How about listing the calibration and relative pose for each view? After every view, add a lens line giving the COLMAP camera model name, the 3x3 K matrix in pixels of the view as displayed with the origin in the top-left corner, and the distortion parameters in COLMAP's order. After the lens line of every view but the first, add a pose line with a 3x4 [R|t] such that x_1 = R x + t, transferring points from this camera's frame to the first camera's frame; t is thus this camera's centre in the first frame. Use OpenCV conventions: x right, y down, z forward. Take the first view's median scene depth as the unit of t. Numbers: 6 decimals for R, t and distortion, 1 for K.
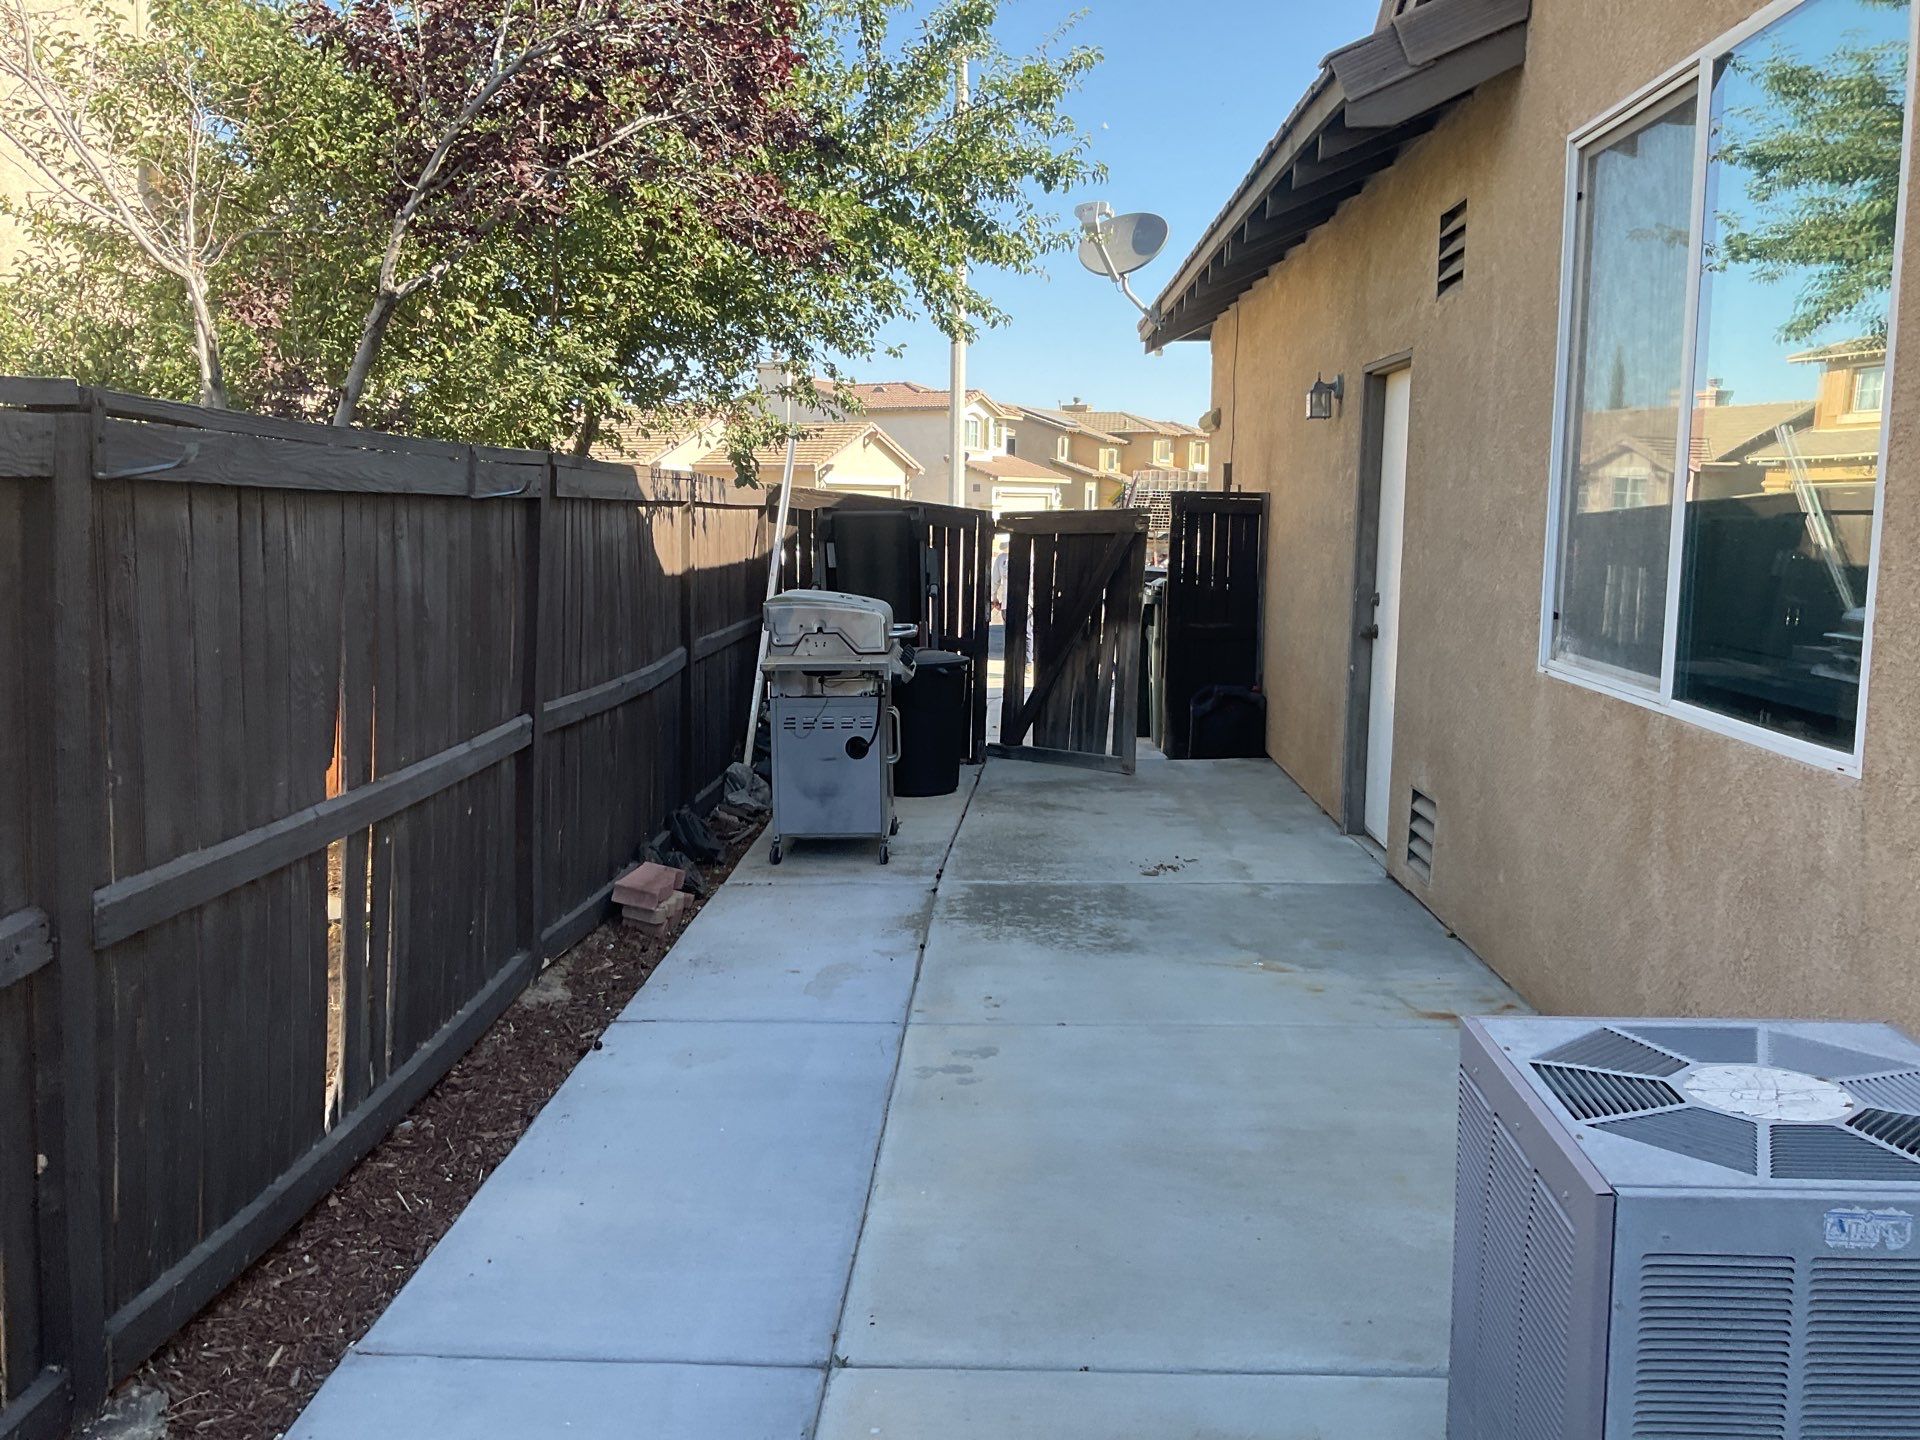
lens RADIAL K [[1547.3, 0, 967.1], [0, 1547.3, 693.0], [0, 0, 1]] dist [0.076548, -0.122431]
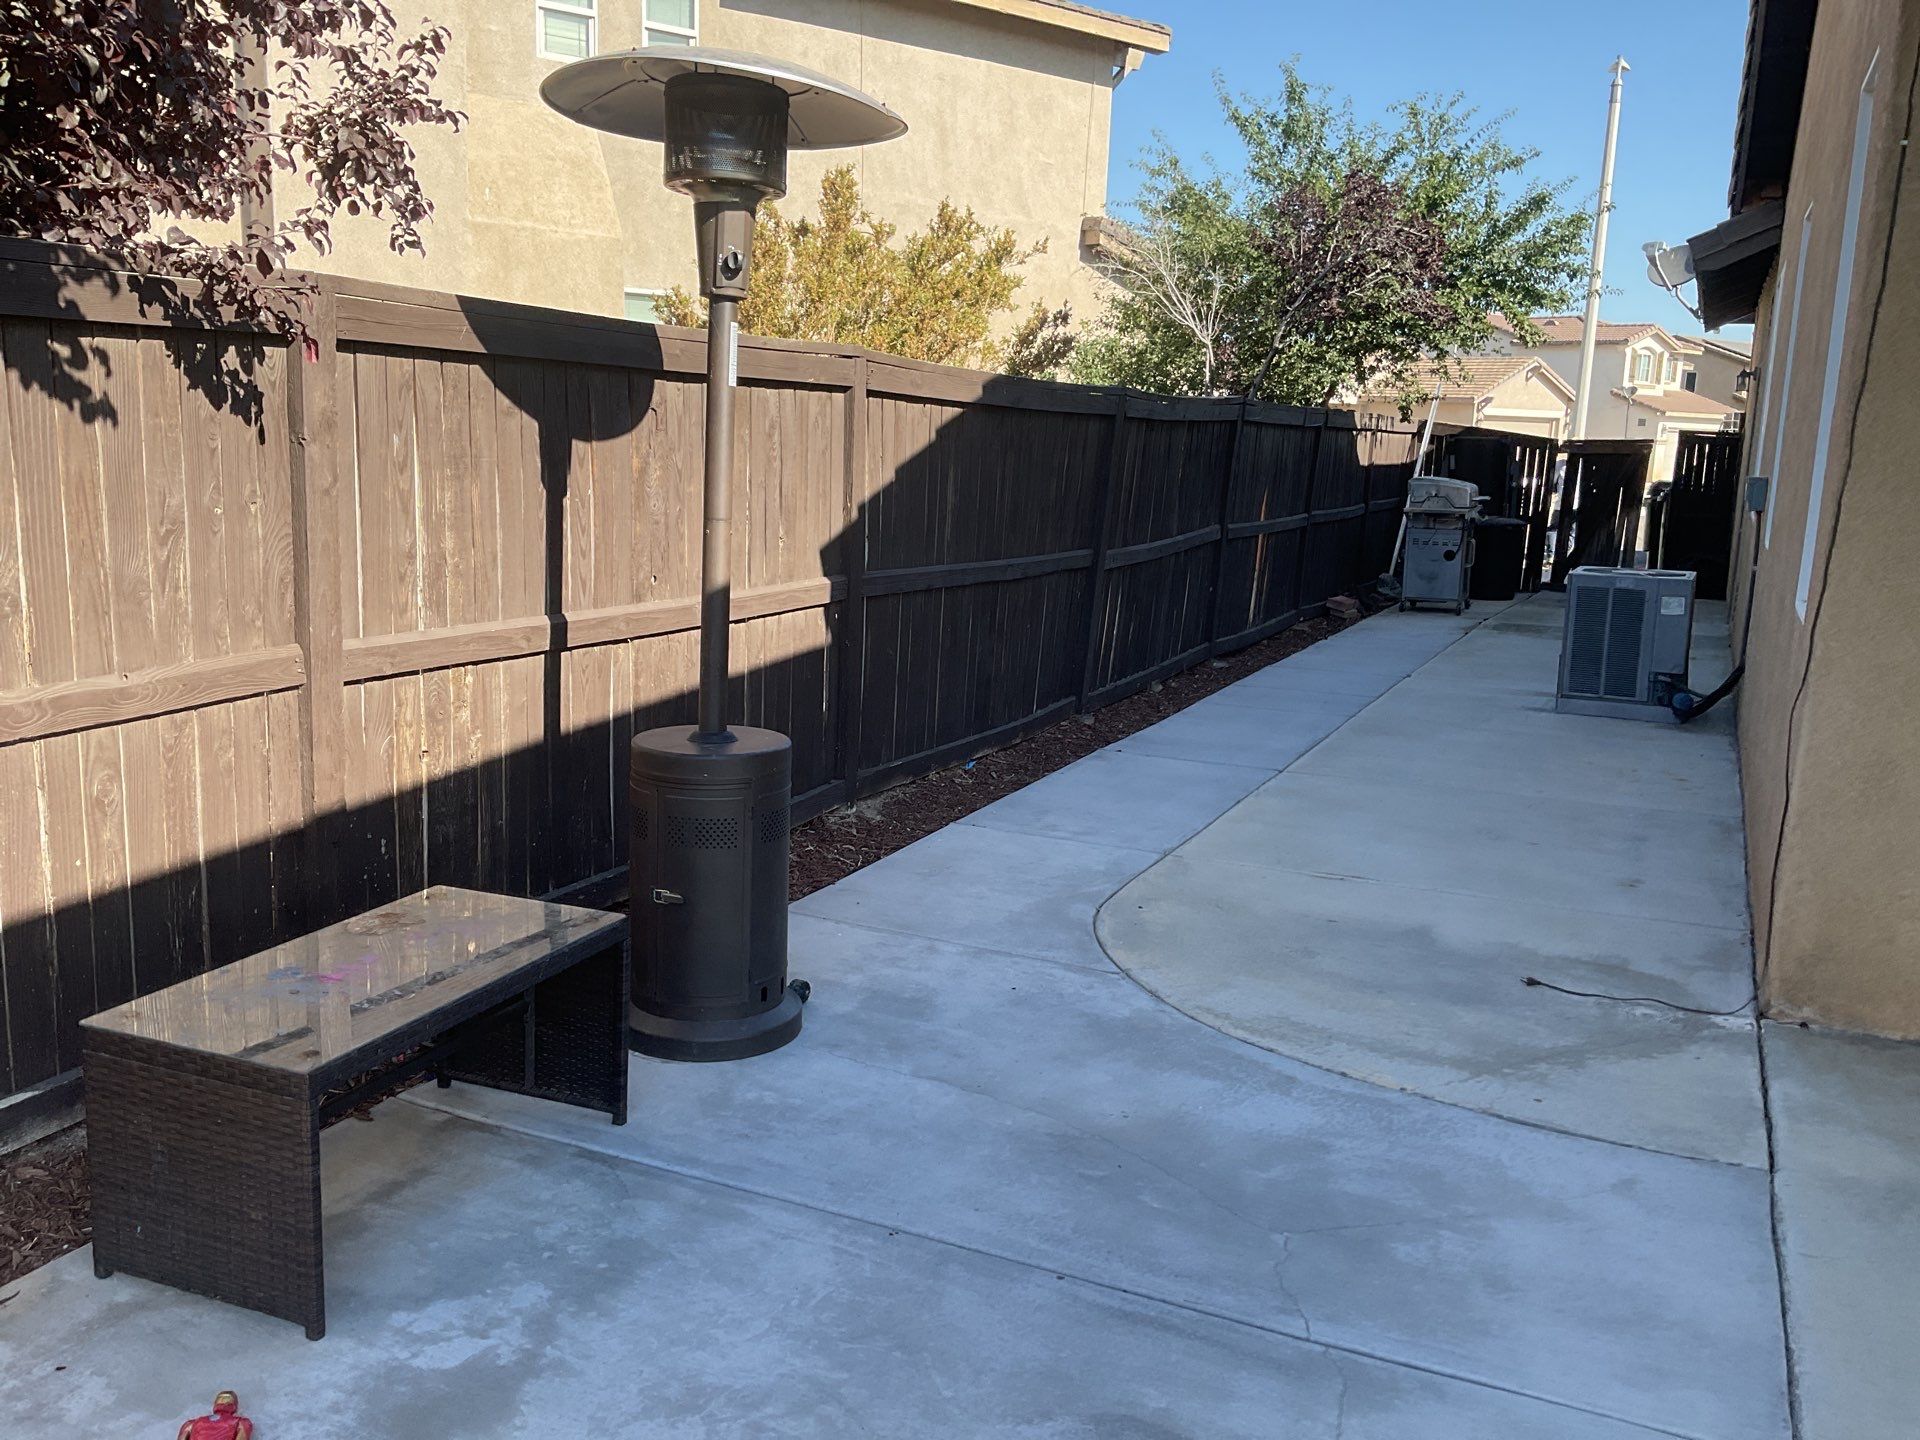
lens RADIAL K [[1613.6, 0, 956.9], [0, 1613.6, 725.4], [0, 0, 1]] dist [0.095991, -0.144746]
pose [[0.918727, 0.099473, -0.382160, 0.165876], [-0.077189, 0.994322, 0.073248, 0.146053], [0.387276, -0.037797, 0.921189, -1.166343]]
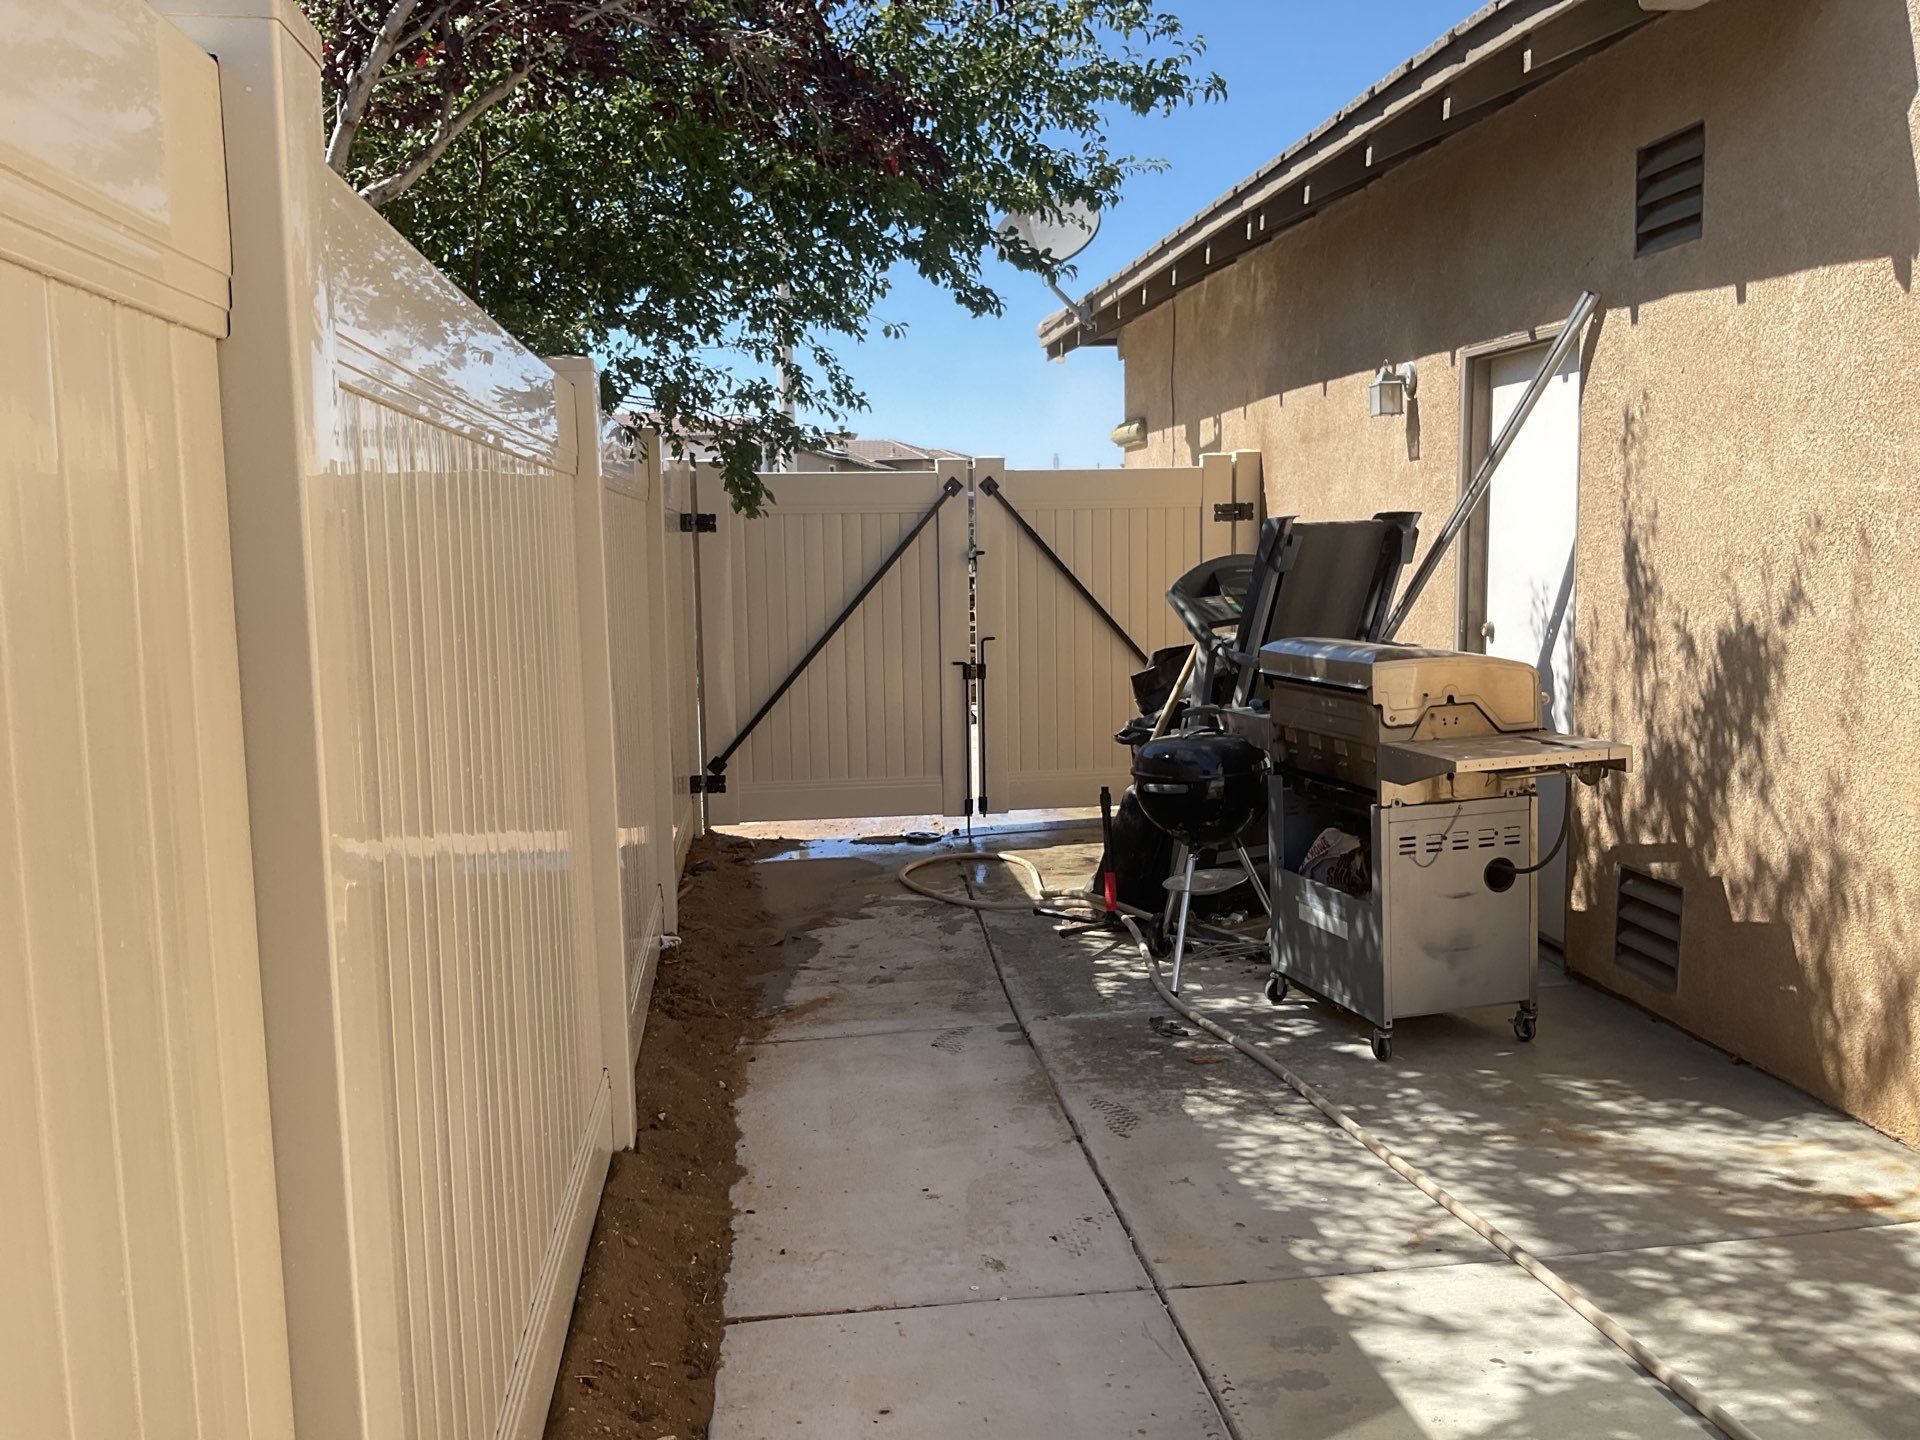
lens RADIAL K [[1547.3, 0, 967.1], [0, 1547.3, 693.0], [0, 0, 1]] dist [0.076548, -0.122431]
pose [[0.986254, -0.037617, 0.160896, -0.162432], [0.040967, 0.999006, -0.017552, -0.026007], [-0.160076, 0.023903, 0.986815, 0.252872]]
